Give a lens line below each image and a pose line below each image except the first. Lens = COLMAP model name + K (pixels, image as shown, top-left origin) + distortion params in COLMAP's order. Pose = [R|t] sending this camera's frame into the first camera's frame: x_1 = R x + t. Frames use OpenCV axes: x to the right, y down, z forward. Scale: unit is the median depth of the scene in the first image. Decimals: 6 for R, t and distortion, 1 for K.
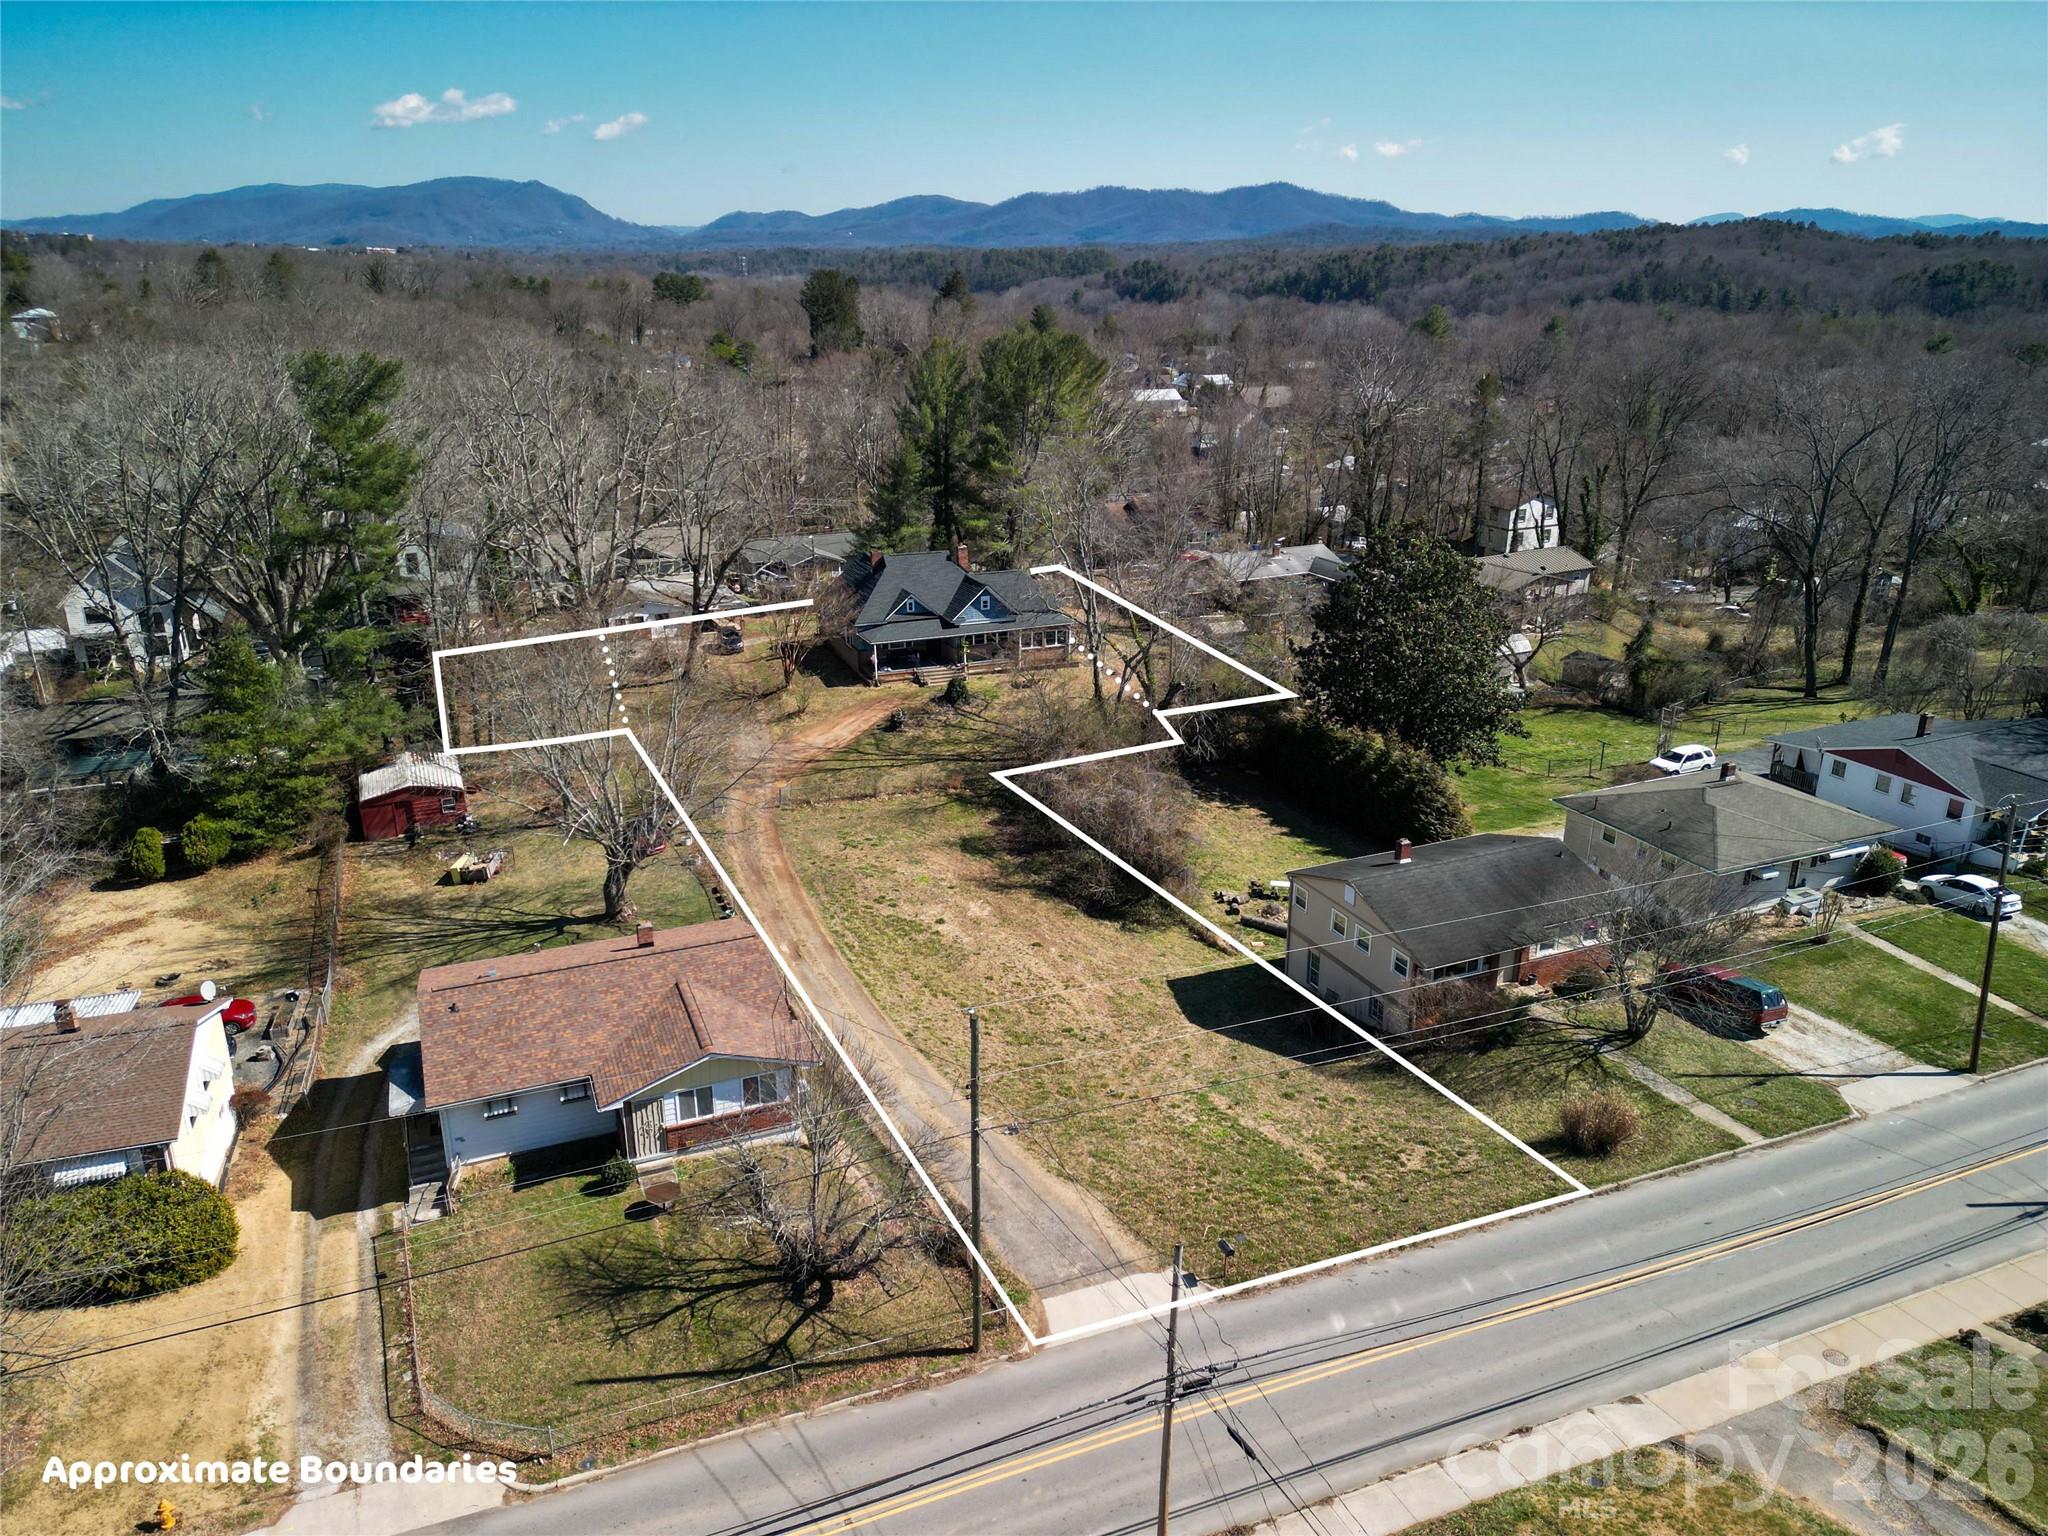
lens RADIAL K [[1427.0, 0, 1024.0], [0, 1427.0, 768.0], [0, 0, 1]] dist [0.074702, -0.074759]
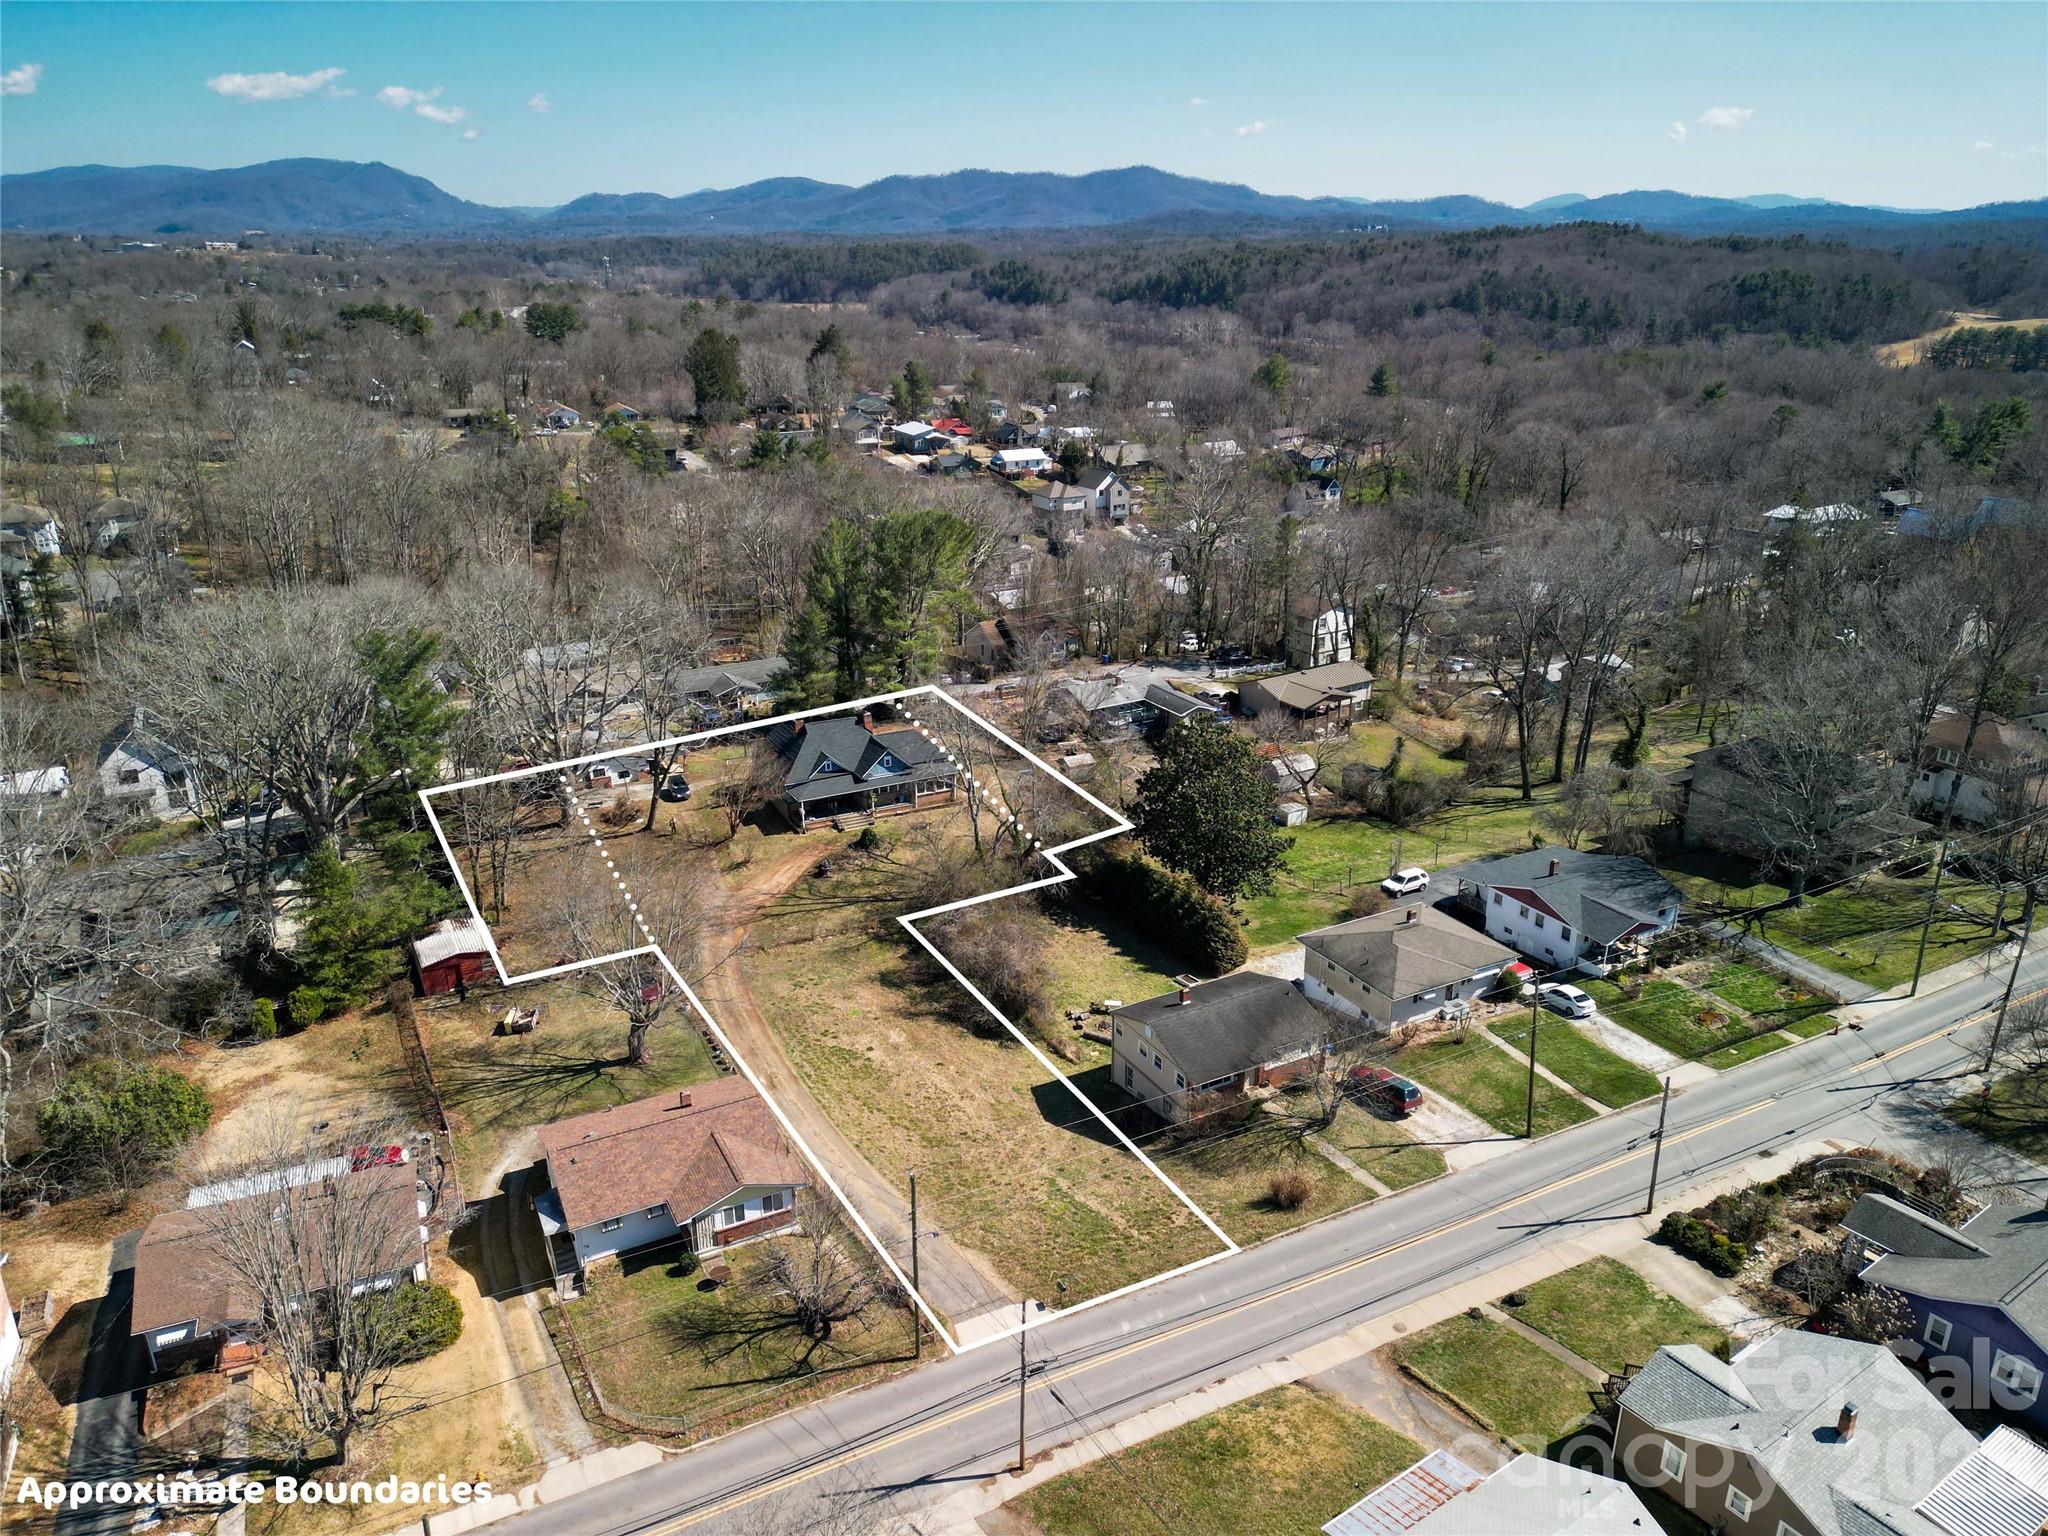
lens RADIAL K [[1427.0, 0, 1024.0], [0, 1427.0, 768.0], [0, 0, 1]] dist [0.074702, -0.074759]
pose [[0.996189, -0.033759, 0.080424, -0.011740], [0.032732, 0.999365, 0.014047, -0.178885], [-0.080847, -0.011361, 0.996662, -0.402925]]
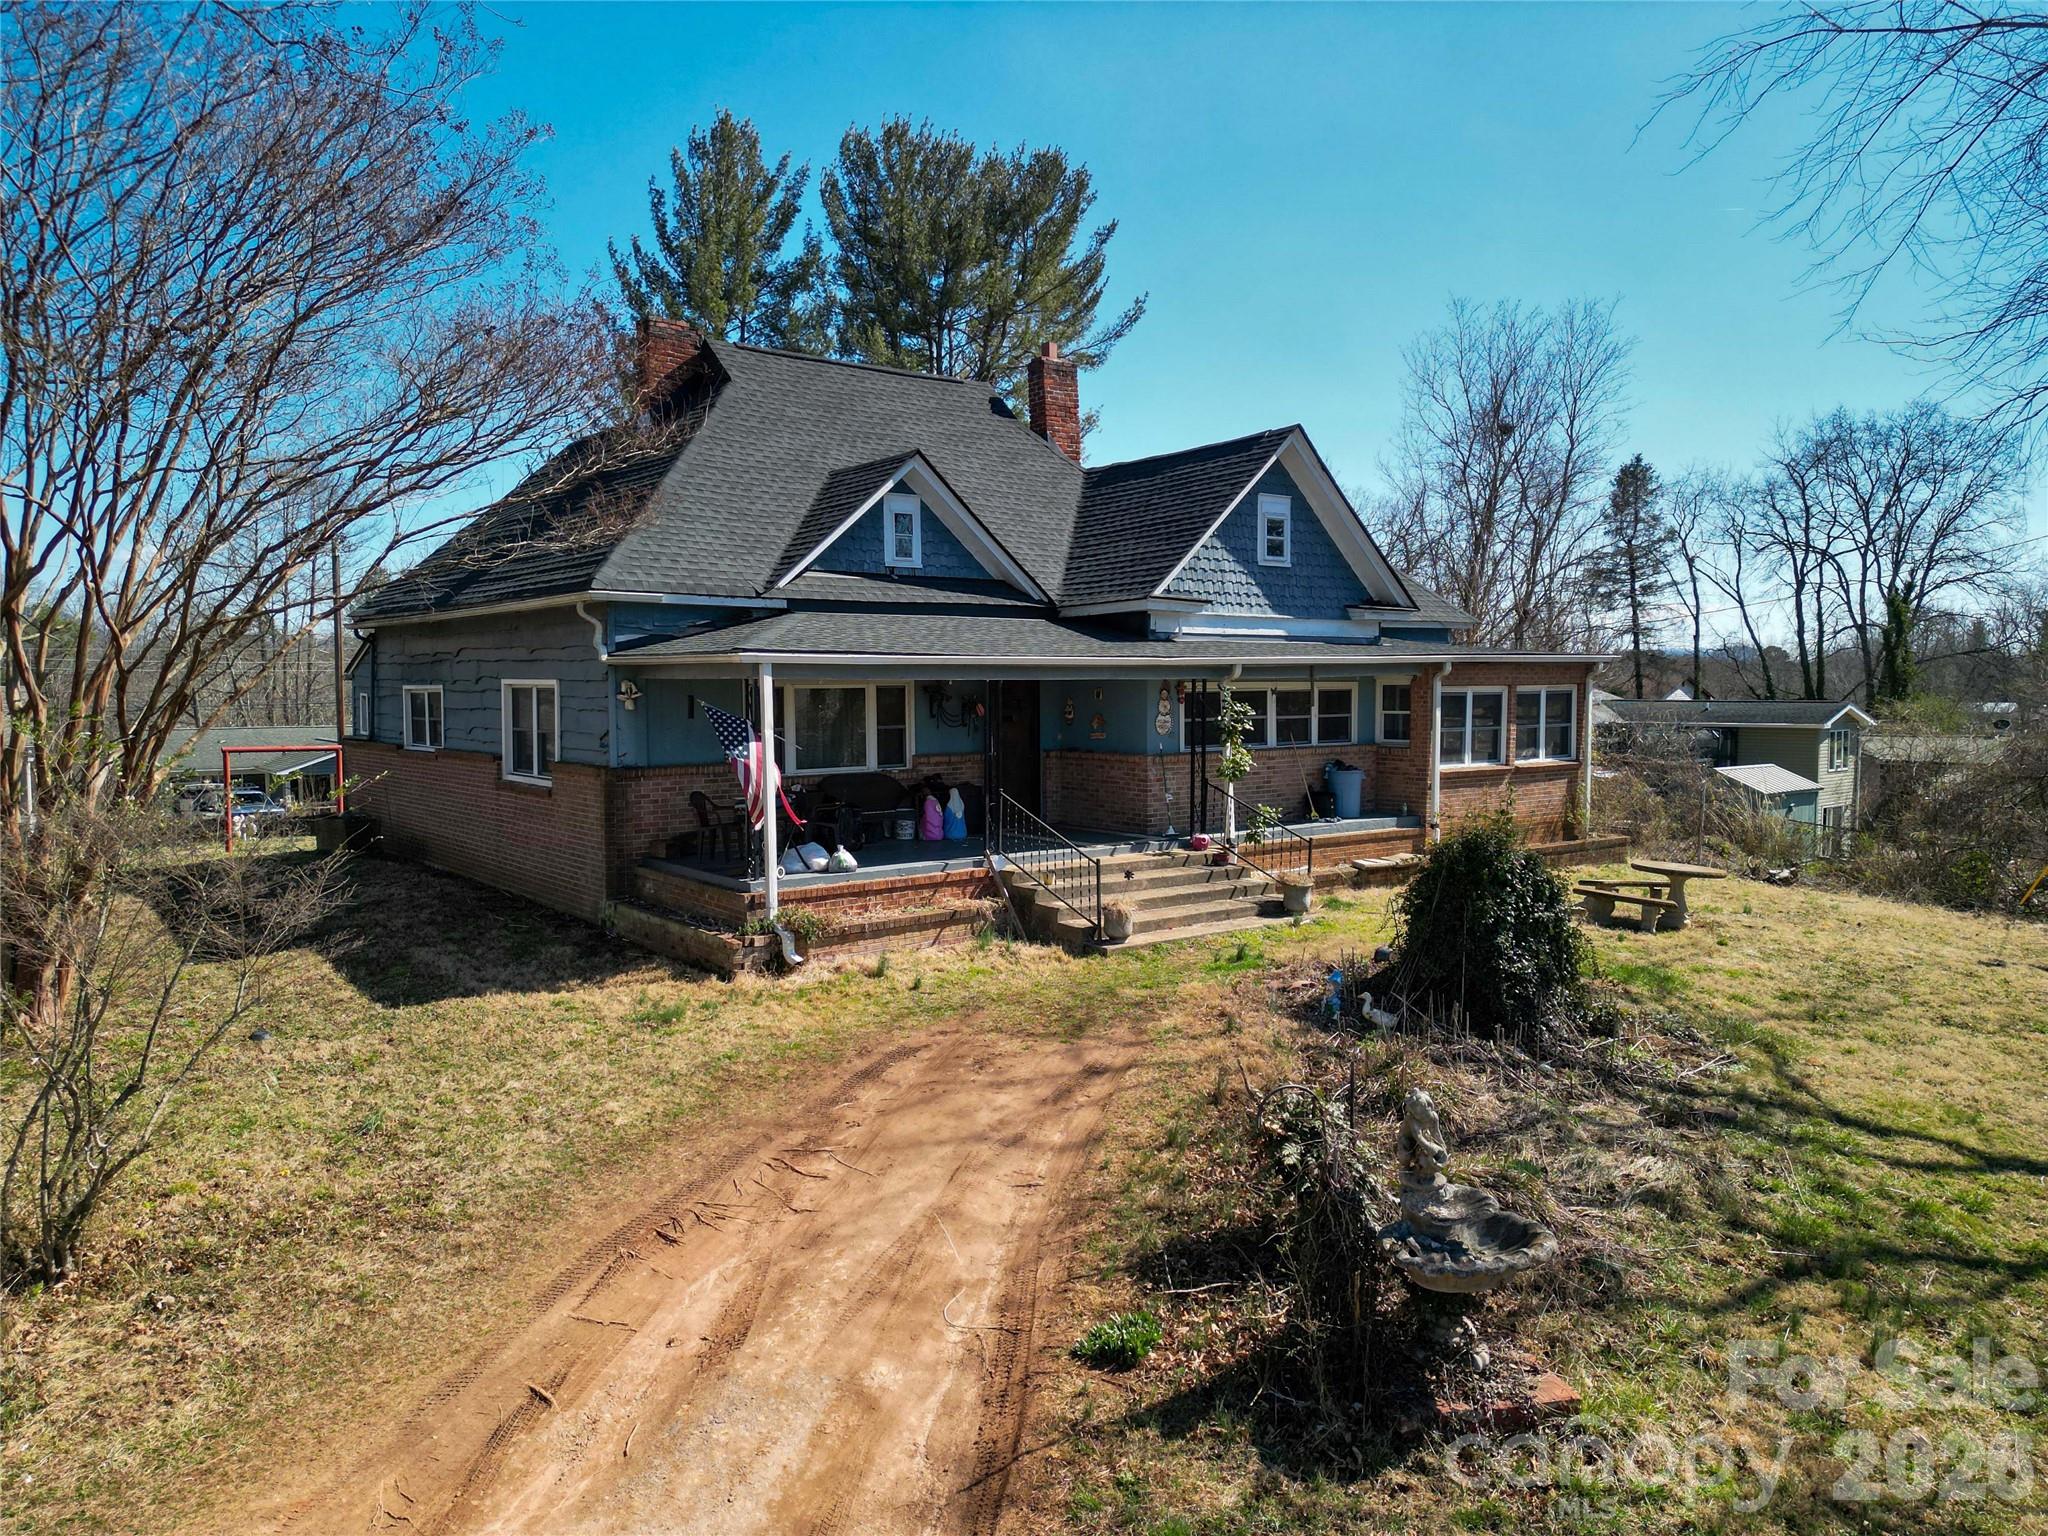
lens RADIAL K [[1446.4, 0, 1024.0], [0, 1446.4, 768.0], [0, 0, 1]] dist [0.022257, -0.007427]
pose [[0.962590, -0.020329, 0.270197, -0.165706], [0.092859, 0.961547, -0.258467, -0.053394], [-0.254553, 0.273888, 0.927463, 1.212711]]
